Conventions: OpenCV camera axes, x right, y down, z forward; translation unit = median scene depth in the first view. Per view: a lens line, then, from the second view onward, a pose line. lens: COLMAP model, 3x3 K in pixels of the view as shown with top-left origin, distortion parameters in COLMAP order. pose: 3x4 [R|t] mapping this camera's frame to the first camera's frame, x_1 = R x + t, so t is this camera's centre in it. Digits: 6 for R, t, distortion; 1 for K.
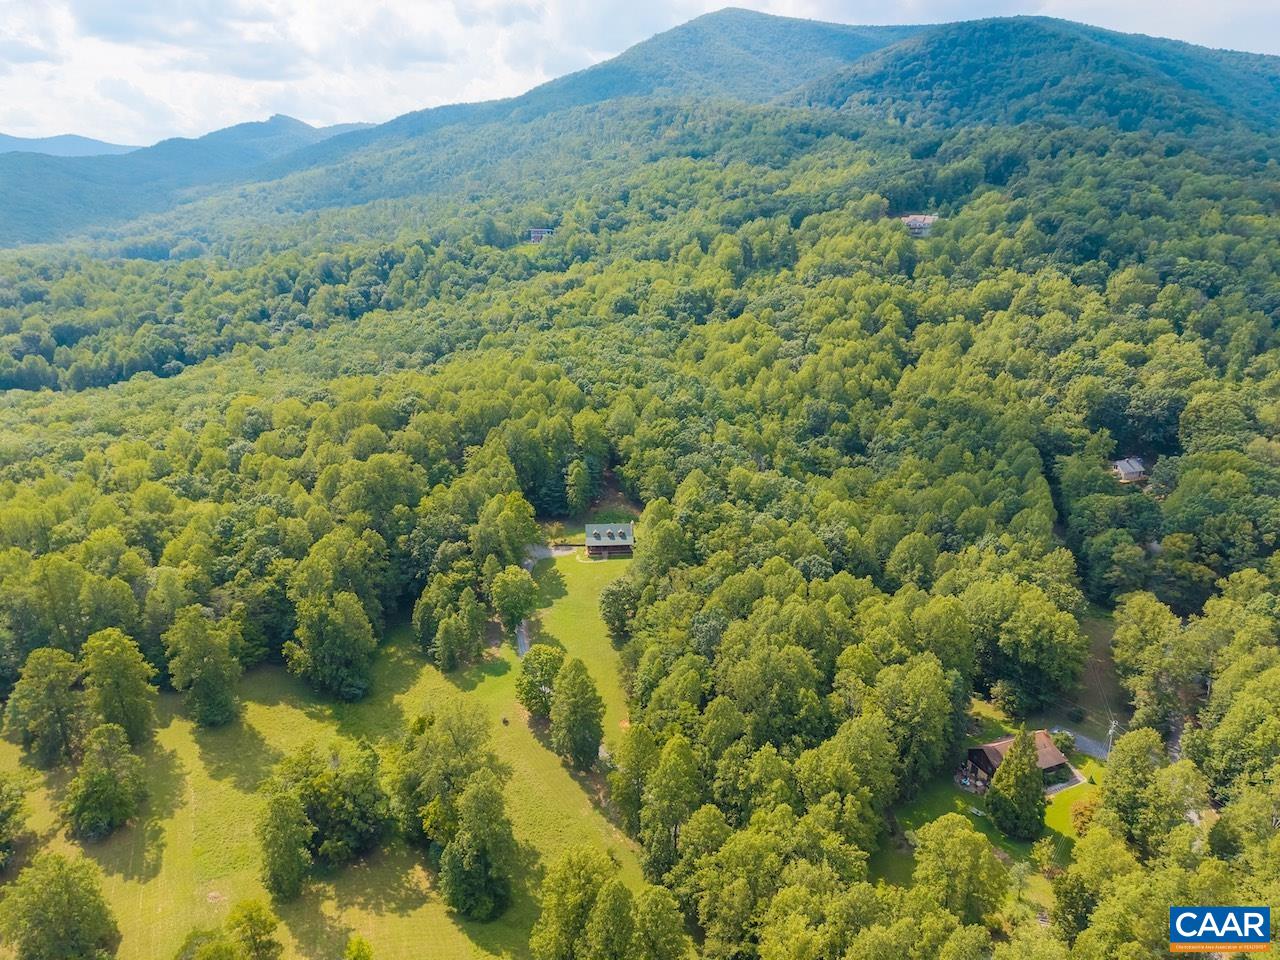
lens RADIAL K [[859.3, 0, 640.4], [0, 859.3, 468.2], [0, 0, 1]] dist [0.025576, -0.028509]
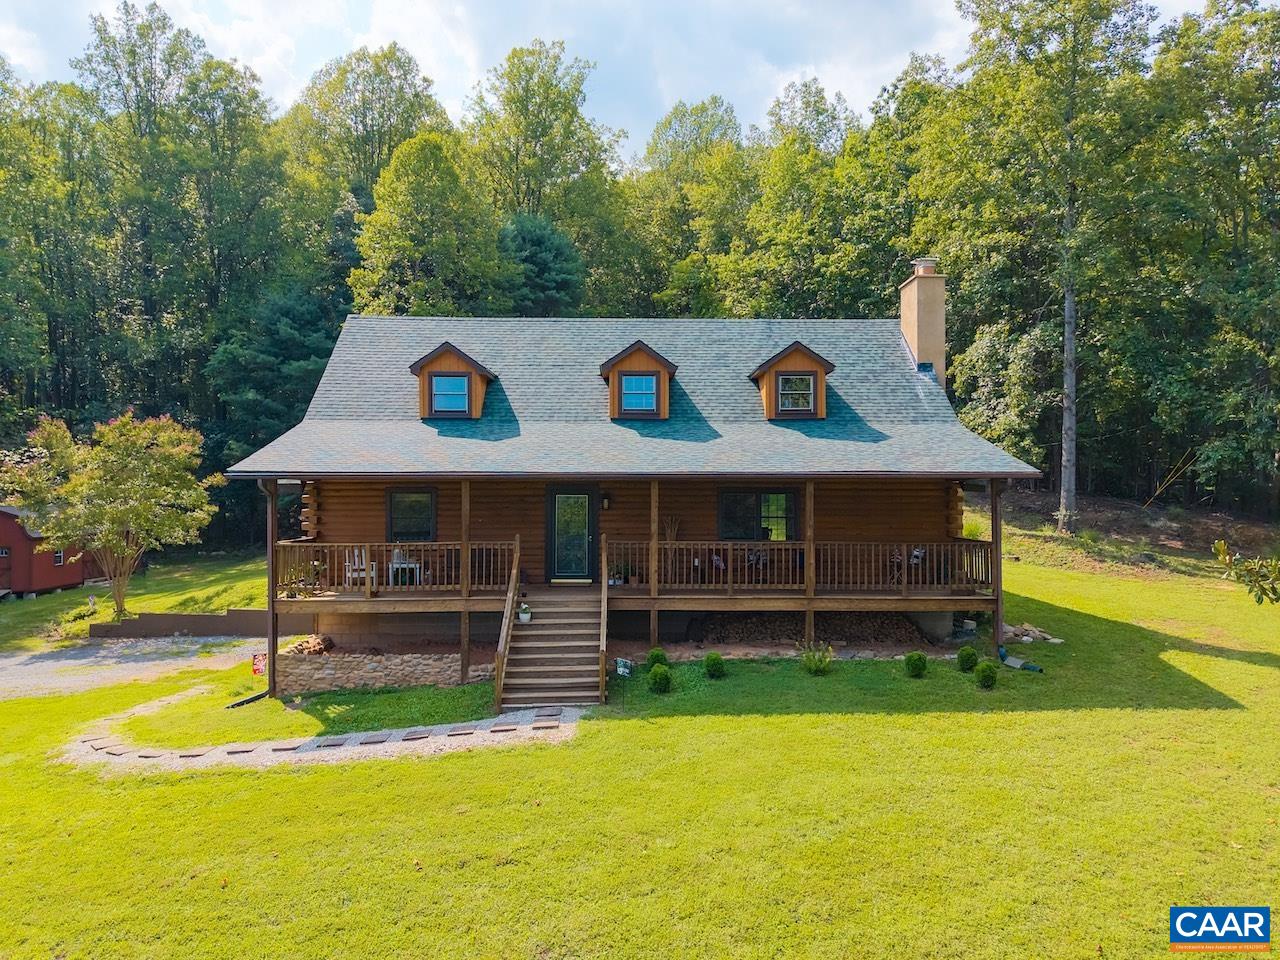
lens RADIAL K [[859.3, 0, 631.5], [0, 859.3, 488.1], [0, 0, 1]] dist [0.025576, -0.028509]
pose [[0.999109, 0.000348, -0.042198, -0.031637], [-0.012607, 0.956758, -0.290610, 0.100724], [0.040272, 0.290883, 0.955911, 0.884158]]
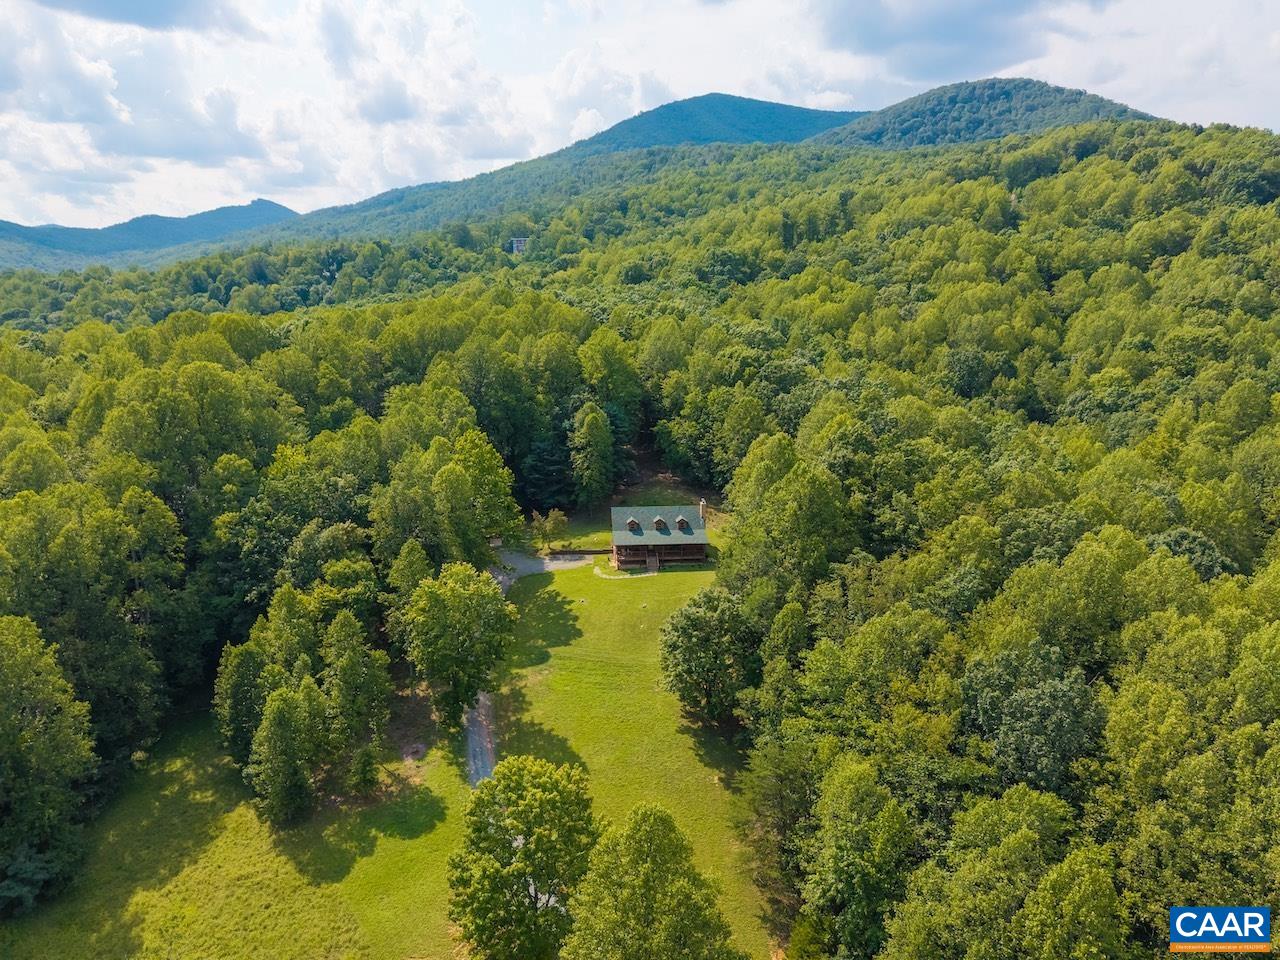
lens RADIAL K [[859.3, 0, 637.5], [0, 859.3, 480.0], [0, 0, 1]] dist [0.025576, -0.028509]
pose [[0.999822, -0.002616, 0.018659, -0.055262], [0.004285, 0.995931, -0.090012, 0.091266], [-0.018348, 0.090076, 0.995766, 0.467588]]
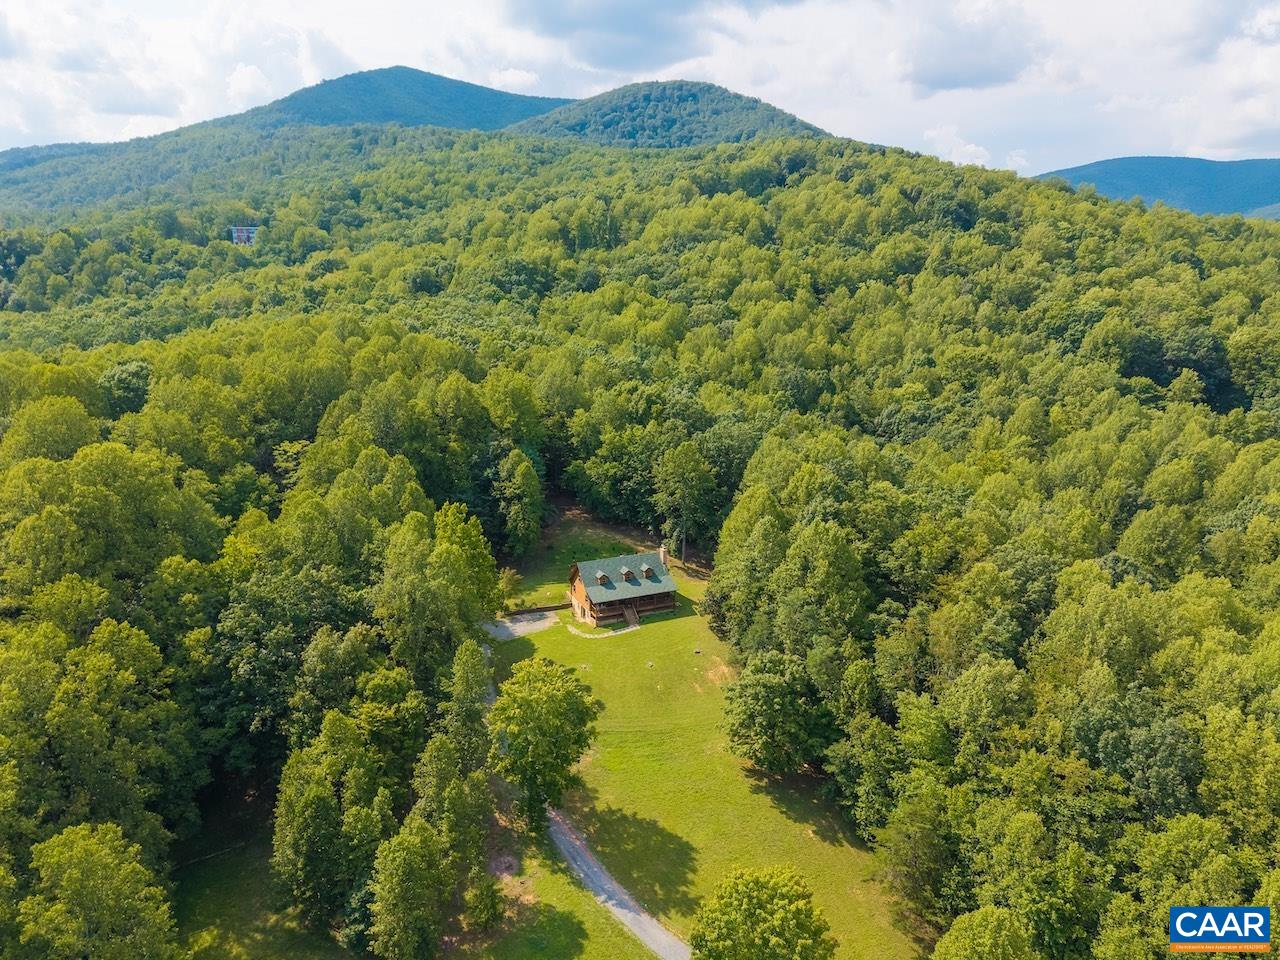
lens RADIAL K [[859.3, 0, 642.6], [0, 859.3, 479.9], [0, 0, 1]] dist [0.025576, -0.028509]
pose [[0.933164, -0.074004, 0.351751, -0.193221], [0.098133, 0.993853, -0.051245, 0.044475], [-0.345797, 0.082339, 0.934690, 0.486280]]
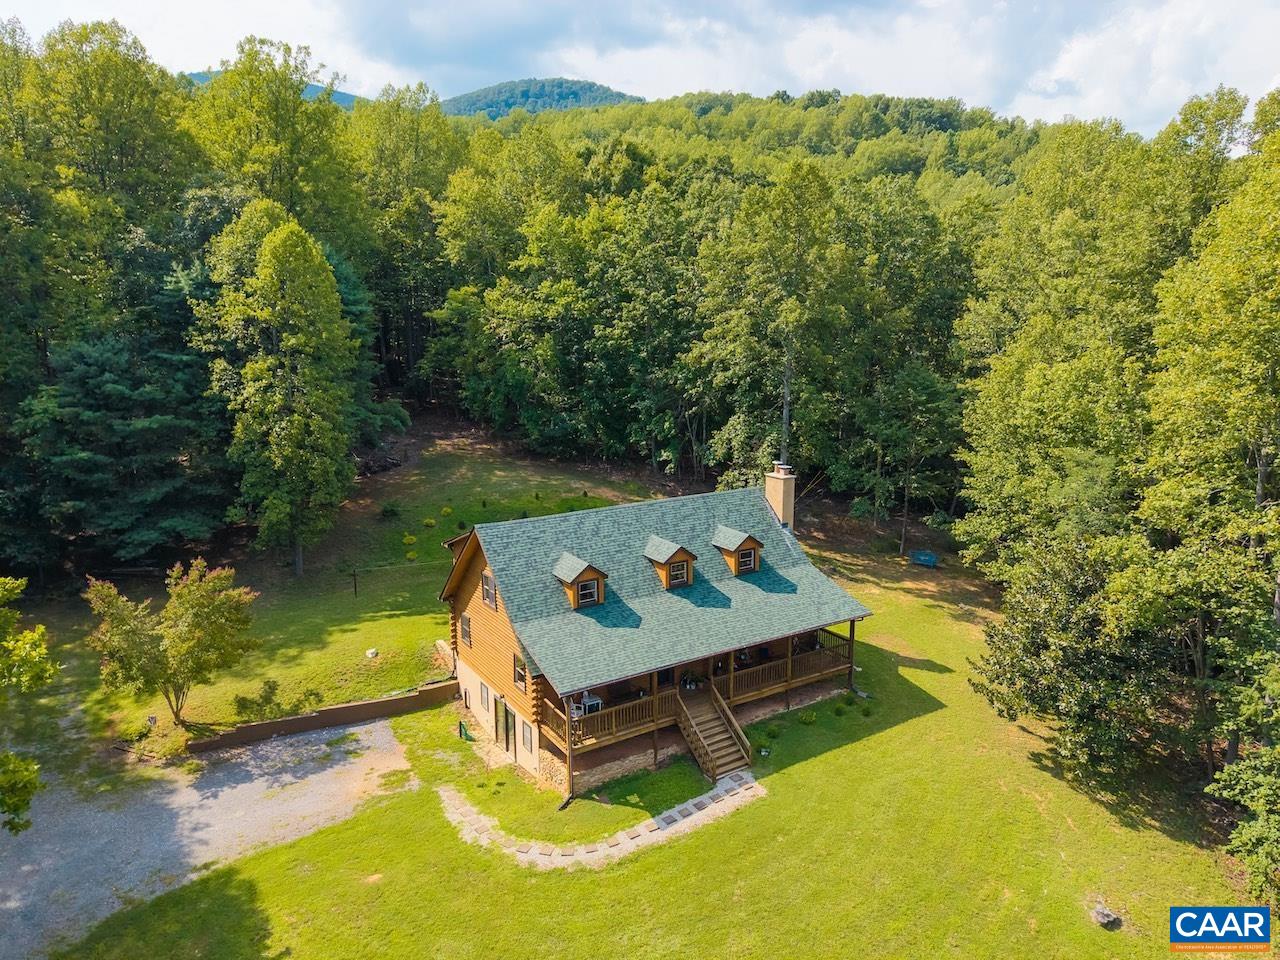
lens RADIAL K [[859.3, 0, 642.8], [0, 859.3, 485.0], [0, 0, 1]] dist [0.025576, -0.028509]
pose [[0.875671, -0.092952, 0.473878, -0.096325], [0.137777, 0.988603, -0.060680, 0.067466], [-0.462837, 0.118426, 0.878497, 0.839329]]
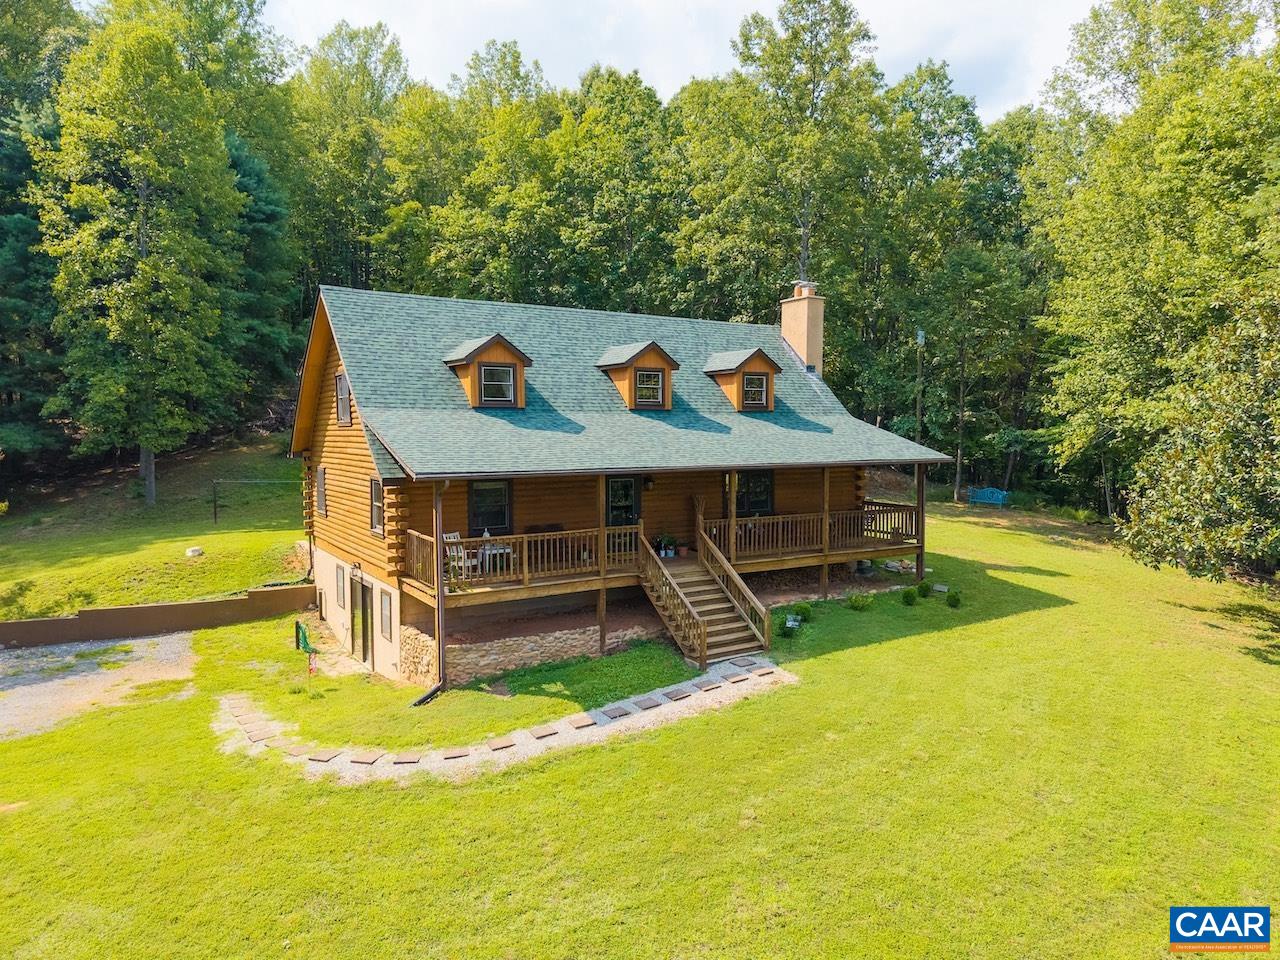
lens RADIAL K [[859.3, 0, 643.6], [0, 859.3, 485.8], [0, 0, 1]] dist [0.025576, -0.028509]
pose [[0.876448, -0.030022, 0.480560, -0.072899], [0.134295, 0.973690, -0.184099, 0.096915], [-0.462389, 0.225890, 0.857420, 0.882022]]
